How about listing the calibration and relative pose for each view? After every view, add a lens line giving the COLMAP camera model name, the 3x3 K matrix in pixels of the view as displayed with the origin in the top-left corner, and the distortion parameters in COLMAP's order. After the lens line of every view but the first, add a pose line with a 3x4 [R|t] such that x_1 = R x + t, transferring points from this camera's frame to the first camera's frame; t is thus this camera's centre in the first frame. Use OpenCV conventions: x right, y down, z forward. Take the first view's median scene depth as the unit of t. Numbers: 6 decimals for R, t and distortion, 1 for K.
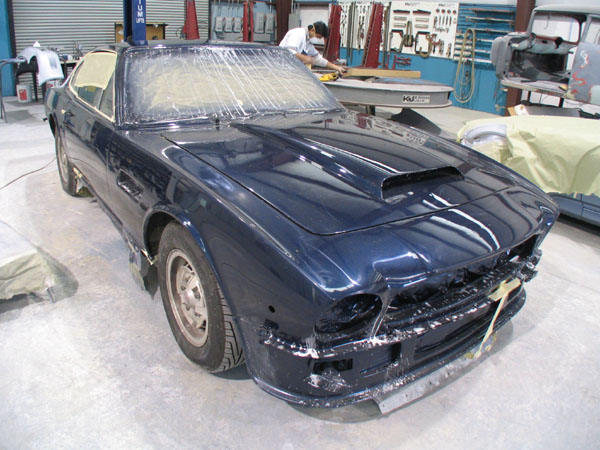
lens RADIAL K [[479.8, 0, 297.8], [0, 479.8, 210.4], [0, 0, 1]] dist [-0.214084, 0.084280]
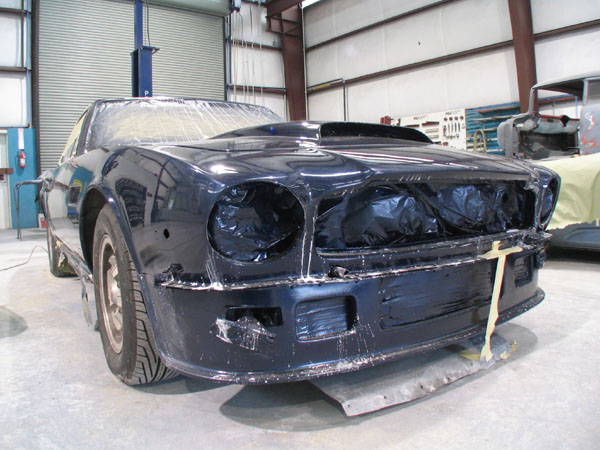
lens RADIAL K [[479.8, 0, 297.8], [0, 479.8, 210.4], [0, 0, 1]] dist [-0.214084, 0.084280]
pose [[0.994212, -0.084509, -0.066342, 0.122993], [0.059904, 0.948629, -0.310667, 0.241837], [0.089188, 0.304895, 0.948201, 0.150487]]
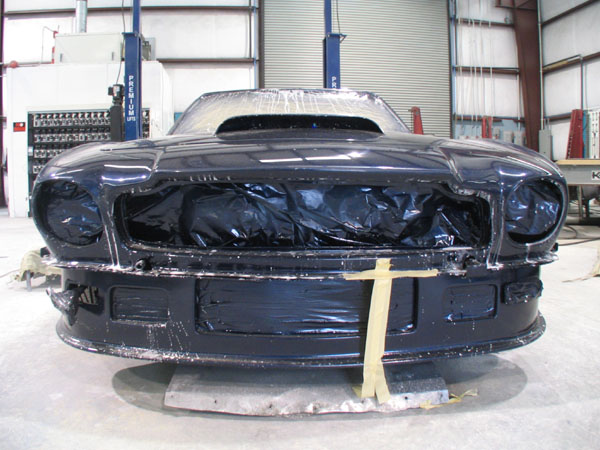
lens RADIAL K [[479.8, 0, 297.8], [0, 479.8, 210.4], [0, 0, 1]] dist [-0.214084, 0.084280]
pose [[0.819814, -0.013407, -0.572473, 0.528767], [-0.157210, 0.956042, -0.247525, 0.197075], [0.550626, 0.292923, 0.781669, 0.305742]]
